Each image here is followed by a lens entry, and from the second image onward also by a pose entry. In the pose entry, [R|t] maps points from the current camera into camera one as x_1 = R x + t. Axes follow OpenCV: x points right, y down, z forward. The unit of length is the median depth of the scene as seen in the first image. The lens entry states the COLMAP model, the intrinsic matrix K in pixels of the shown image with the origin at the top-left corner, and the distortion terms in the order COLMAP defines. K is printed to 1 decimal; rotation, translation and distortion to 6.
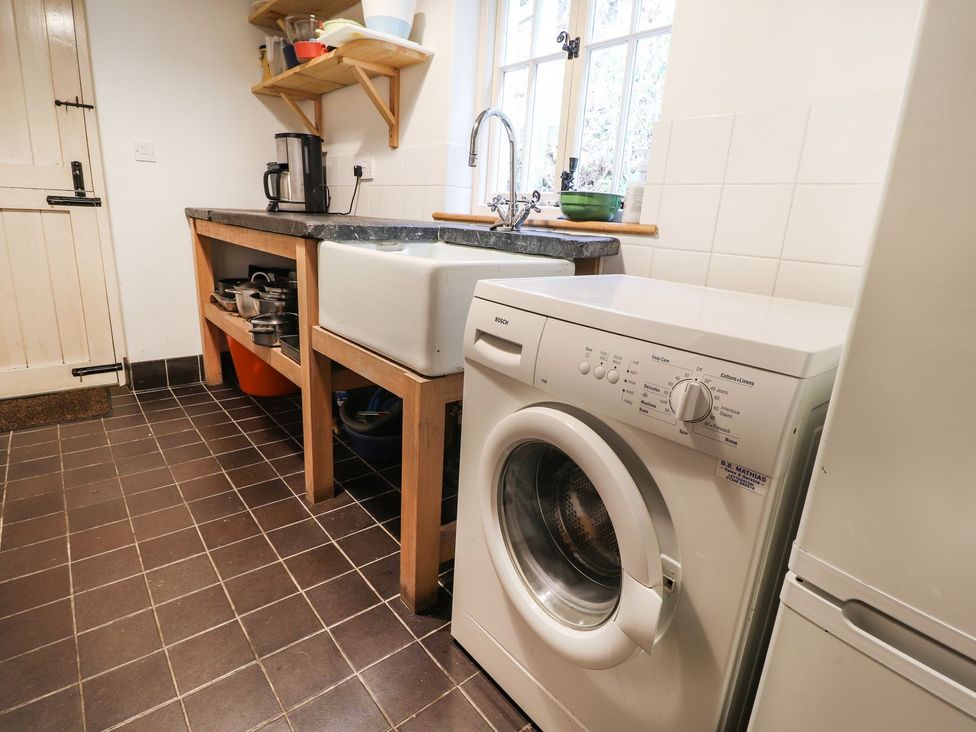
lens RADIAL K [[507.3, 0, 486.6], [0, 507.3, 362.6], [0, 0, 1]] dist [0.000414, -0.014727]
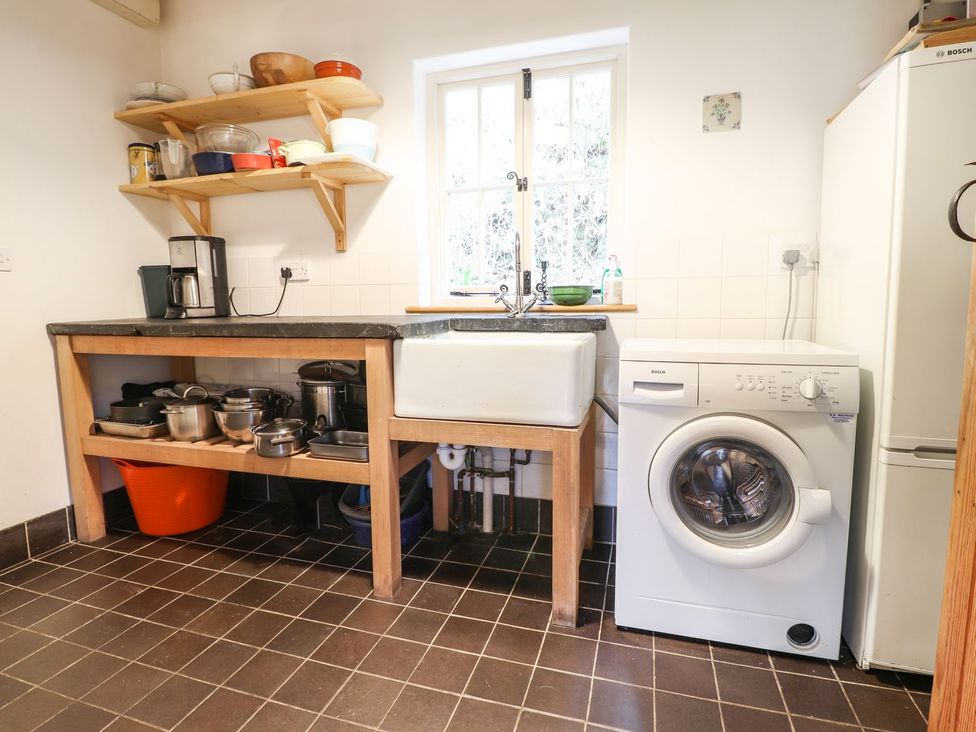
lens RADIAL K [[507.3, 0, 487.9], [0, 507.3, 364.6], [0, 0, 1]] dist [0.000414, -0.014727]
pose [[0.835722, -0.133506, 0.532677, -0.678063], [0.208941, 0.974348, -0.083607, -0.045974], [-0.507851, 0.181170, 0.842179, -0.023691]]
